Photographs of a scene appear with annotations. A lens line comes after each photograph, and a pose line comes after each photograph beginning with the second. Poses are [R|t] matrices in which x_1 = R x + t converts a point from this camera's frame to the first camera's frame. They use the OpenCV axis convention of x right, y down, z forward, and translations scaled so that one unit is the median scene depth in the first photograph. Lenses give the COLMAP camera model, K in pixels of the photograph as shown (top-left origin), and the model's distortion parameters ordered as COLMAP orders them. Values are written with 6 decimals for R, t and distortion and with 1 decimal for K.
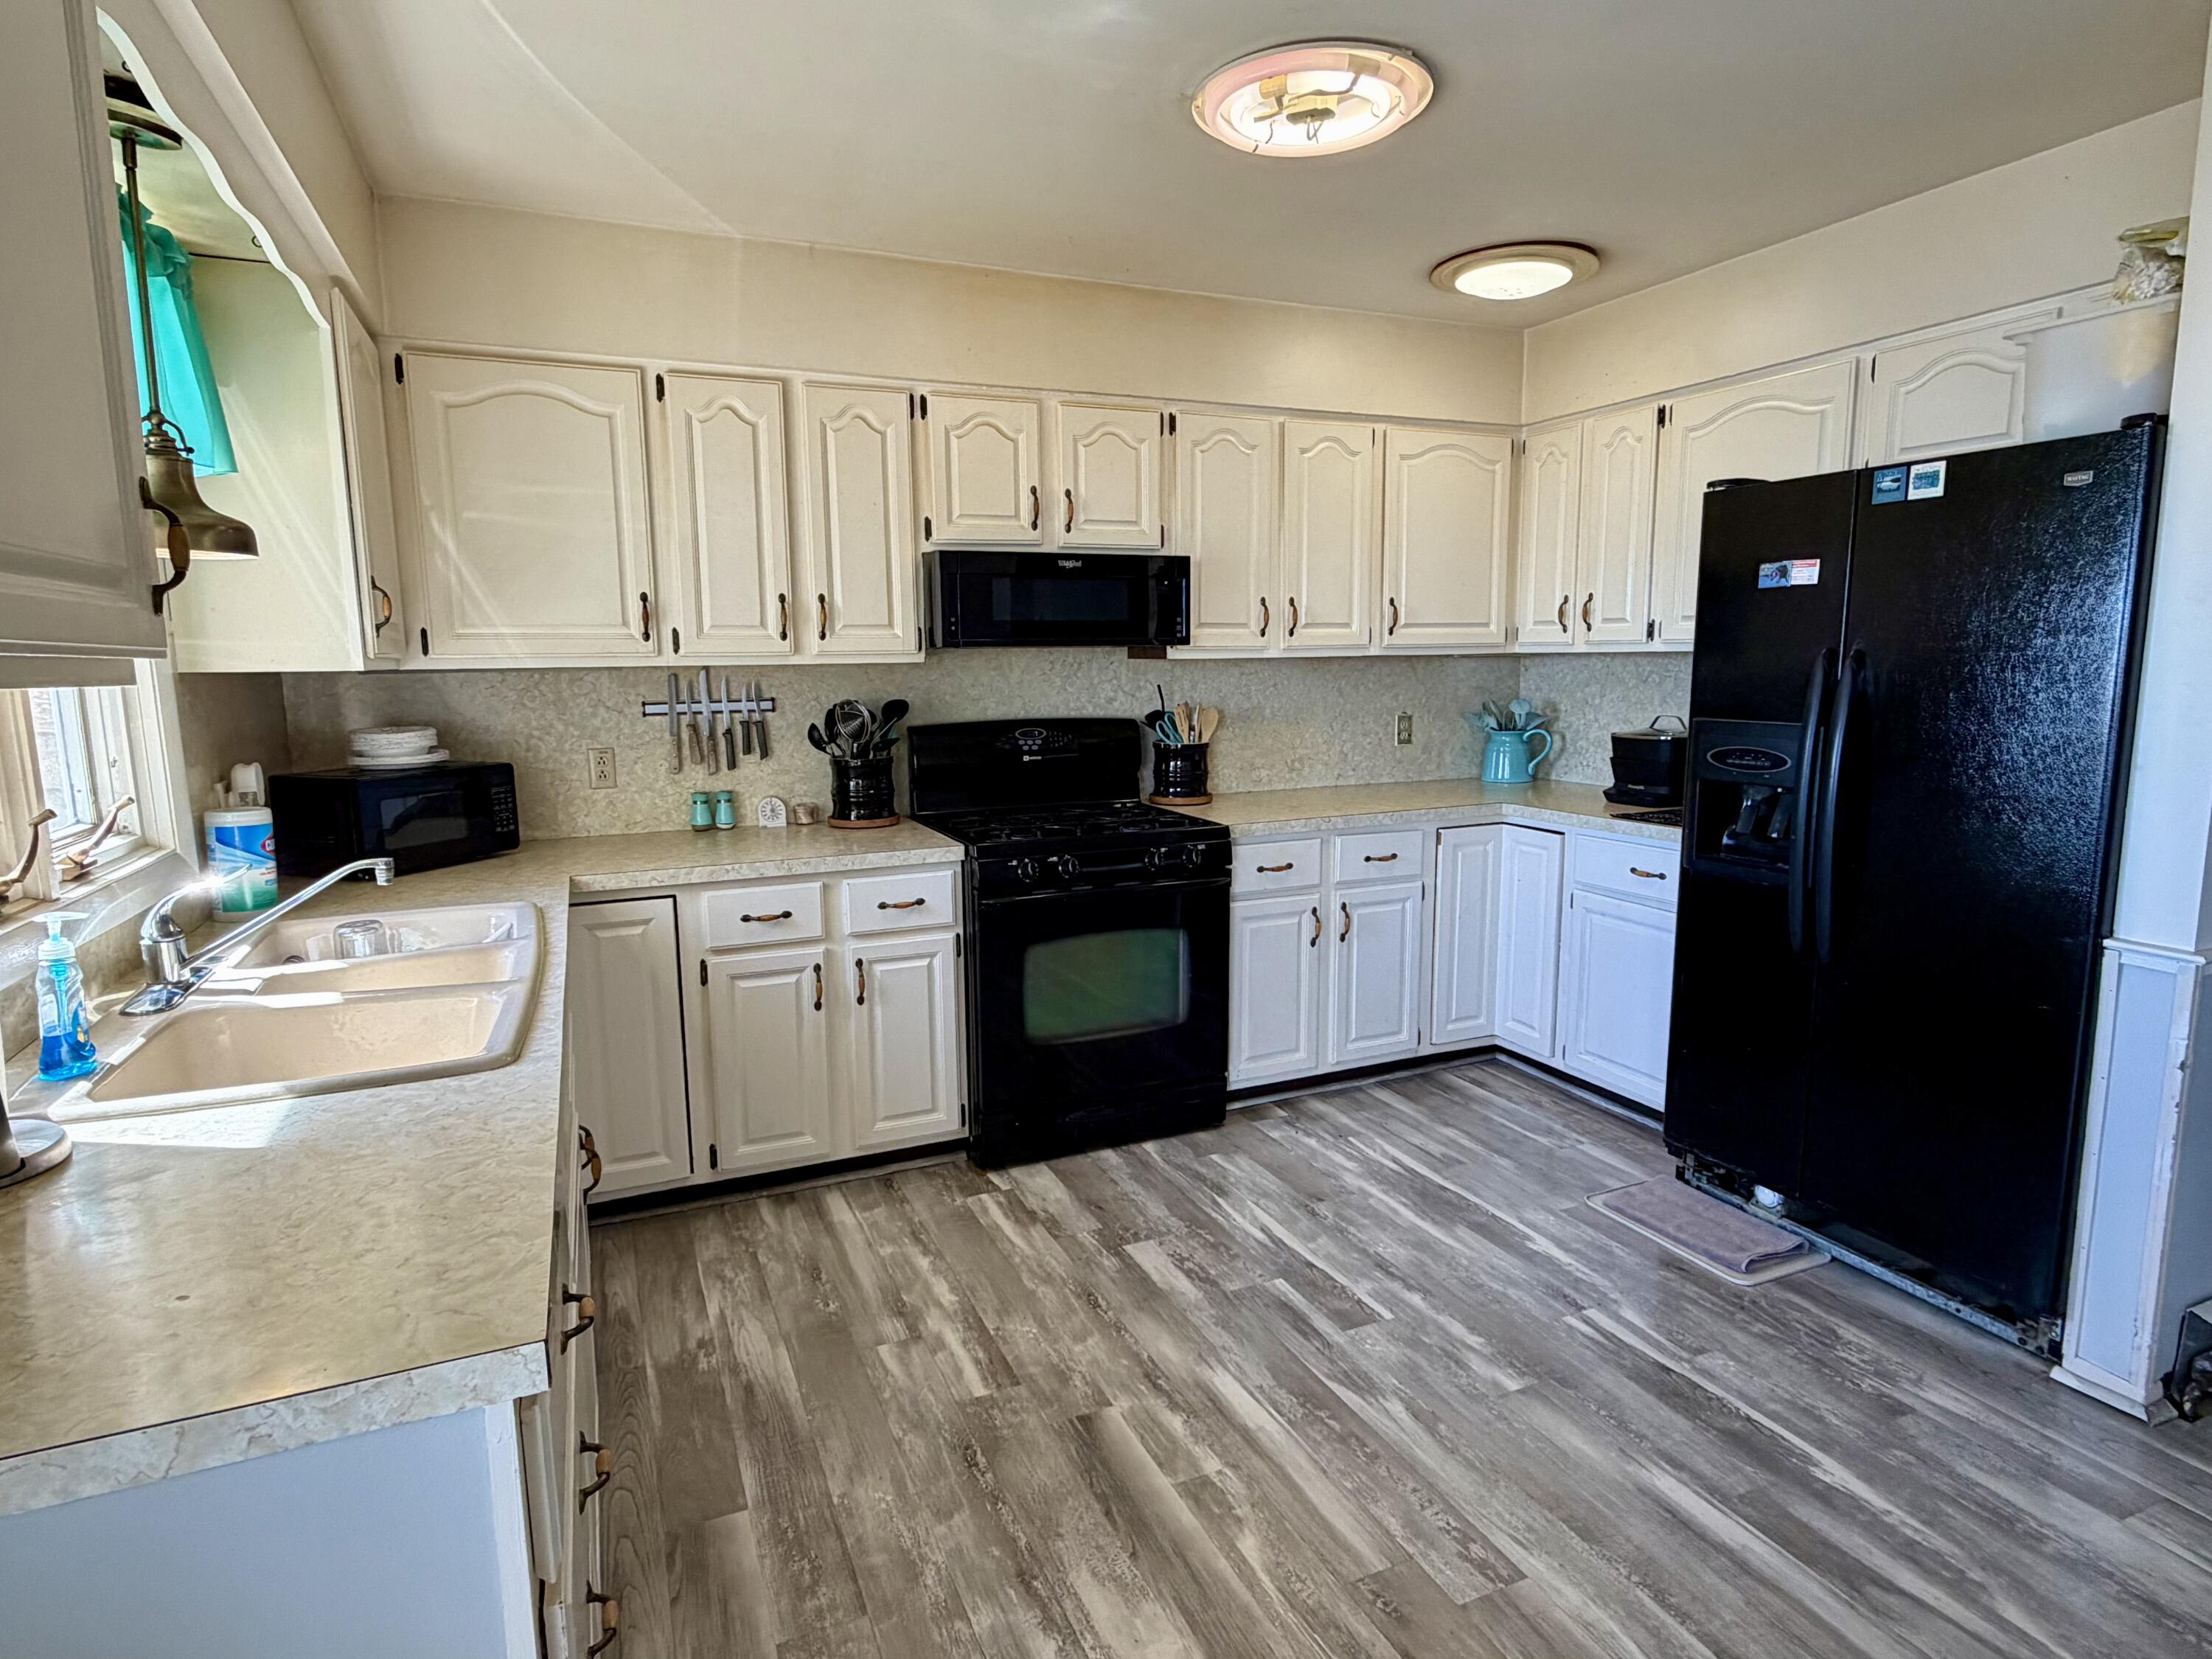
lens RADIAL K [[1199.8, 0, 1103.0], [0, 1199.8, 831.2], [0, 0, 1]] dist [-0.000333, 0.000510]
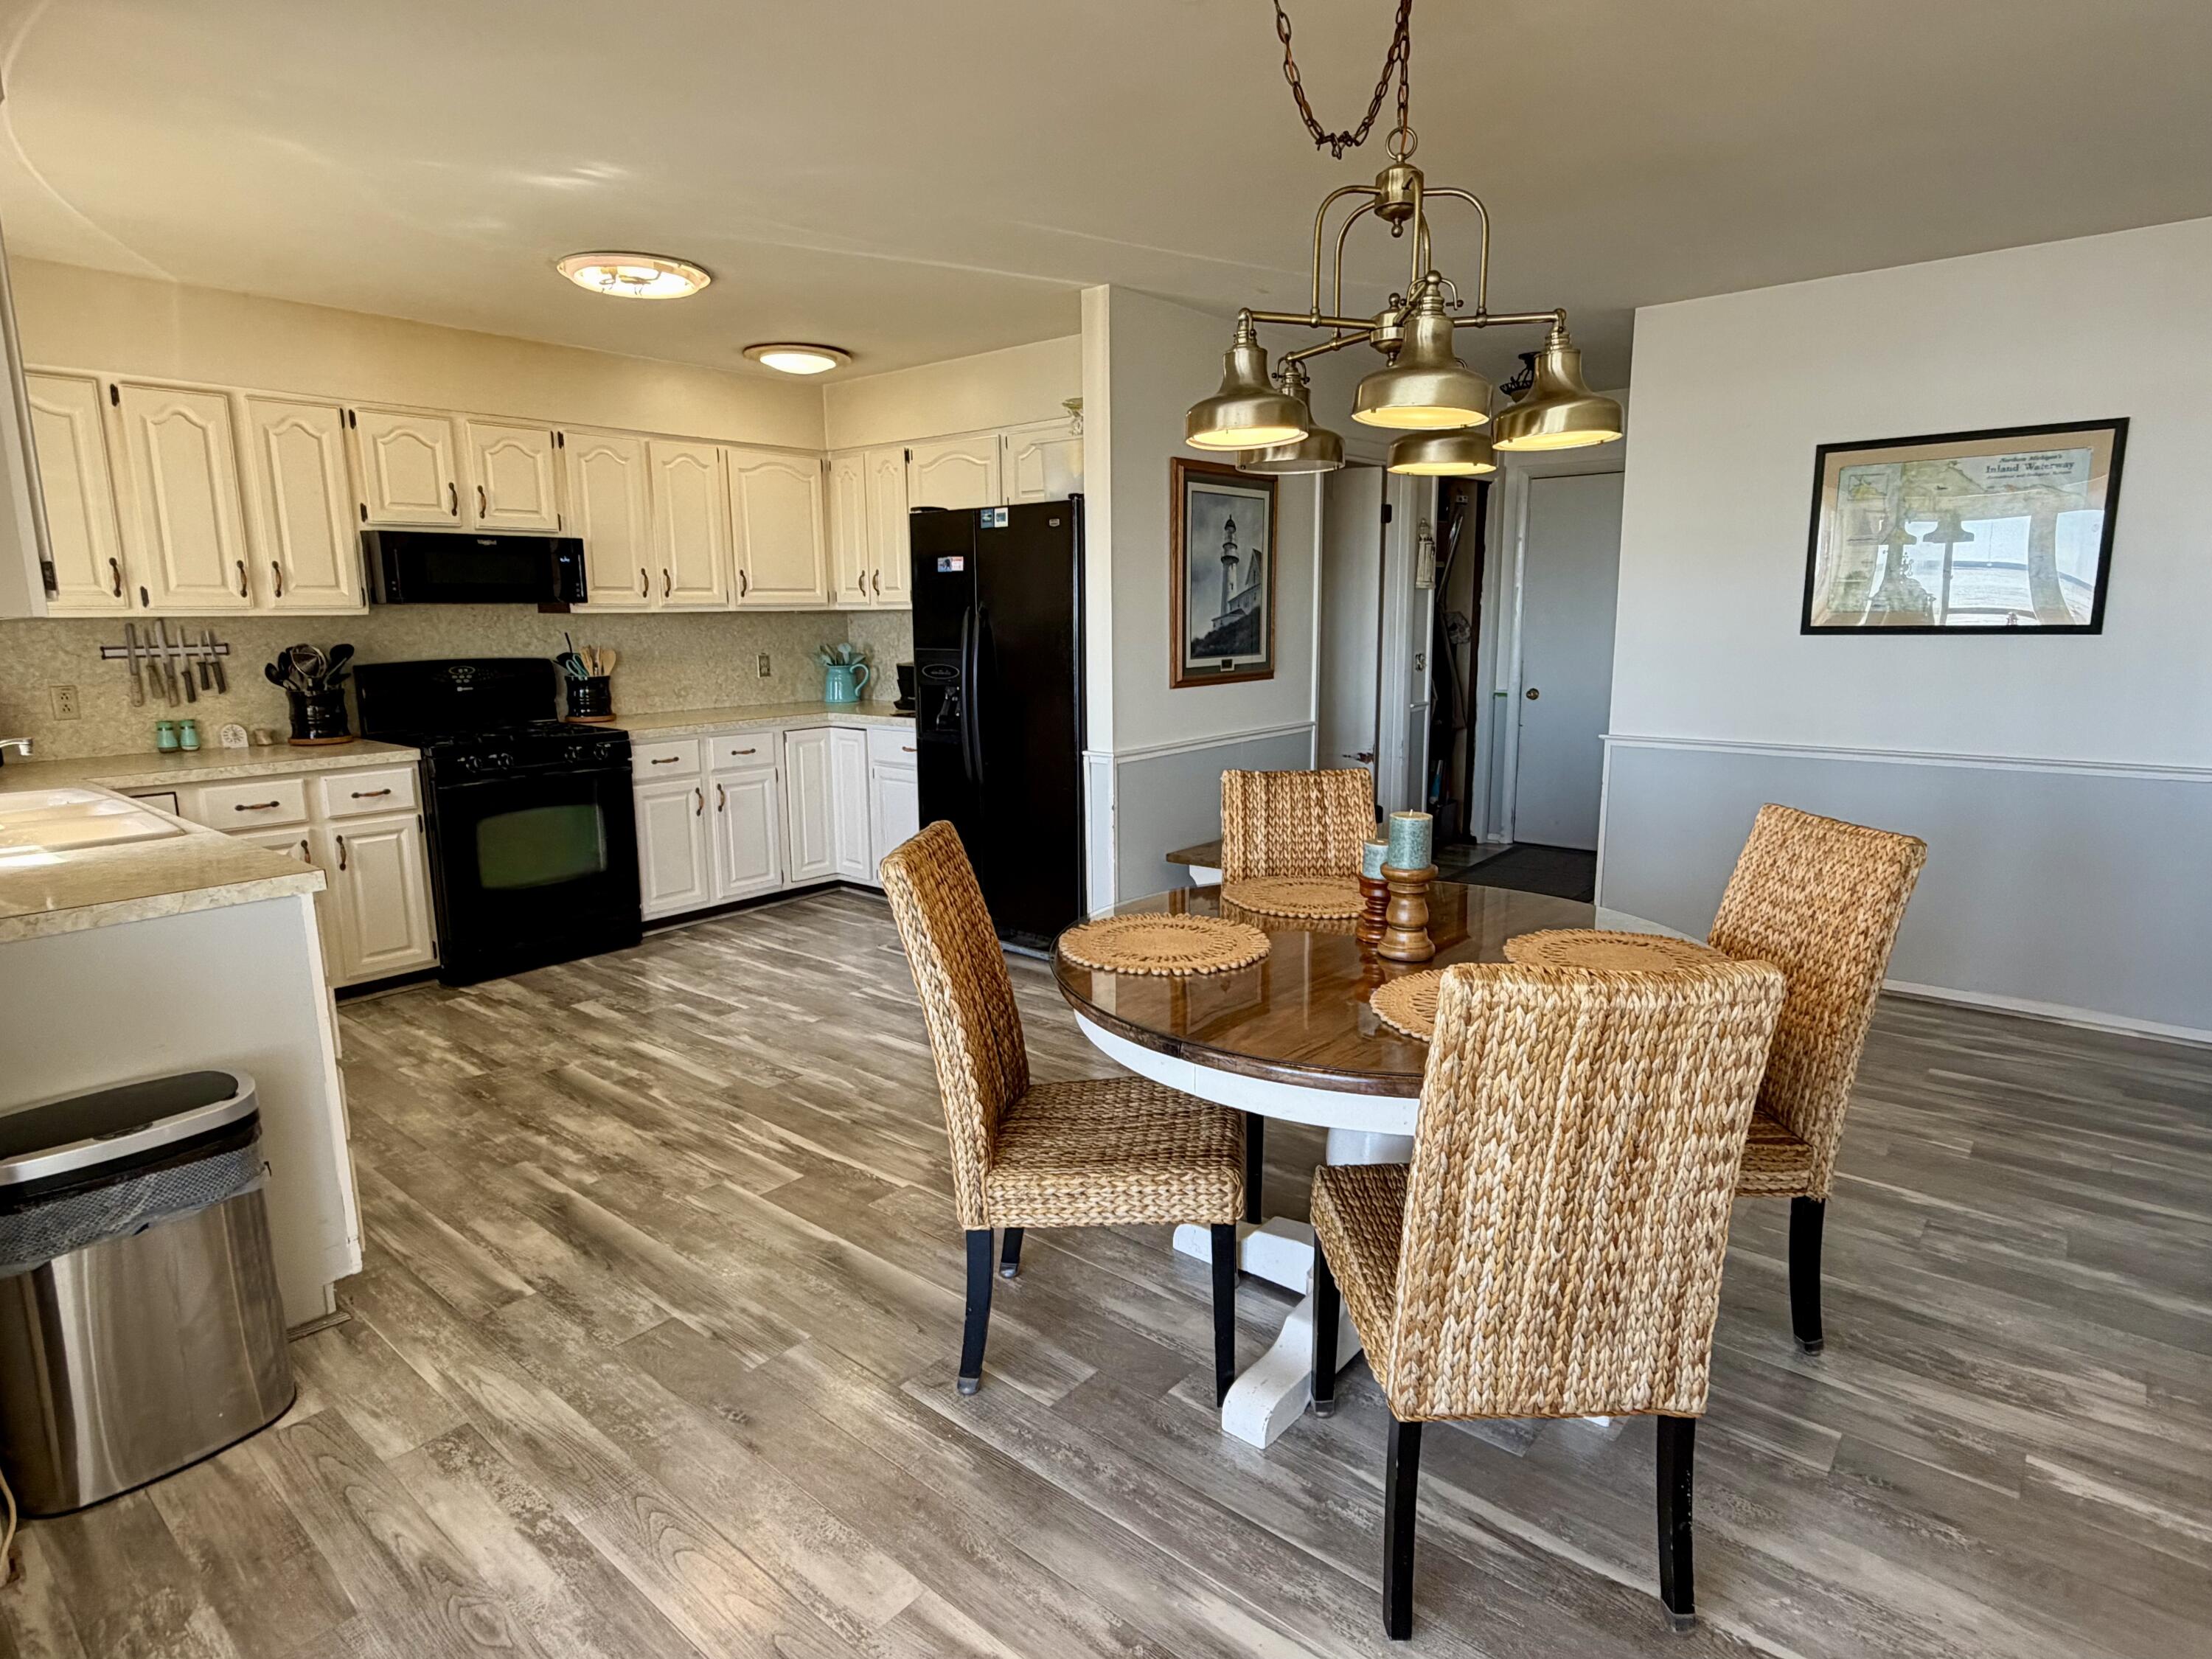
lens RADIAL K [[1199.8, 0, 1103.0], [0, 1199.8, 831.2], [0, 0, 1]] dist [-0.000333, 0.000510]
pose [[0.896064, -0.076607, 0.437264, -0.021047], [0.062200, 0.996947, 0.047198, 0.082336], [-0.439545, -0.015095, 0.898094, -0.528696]]
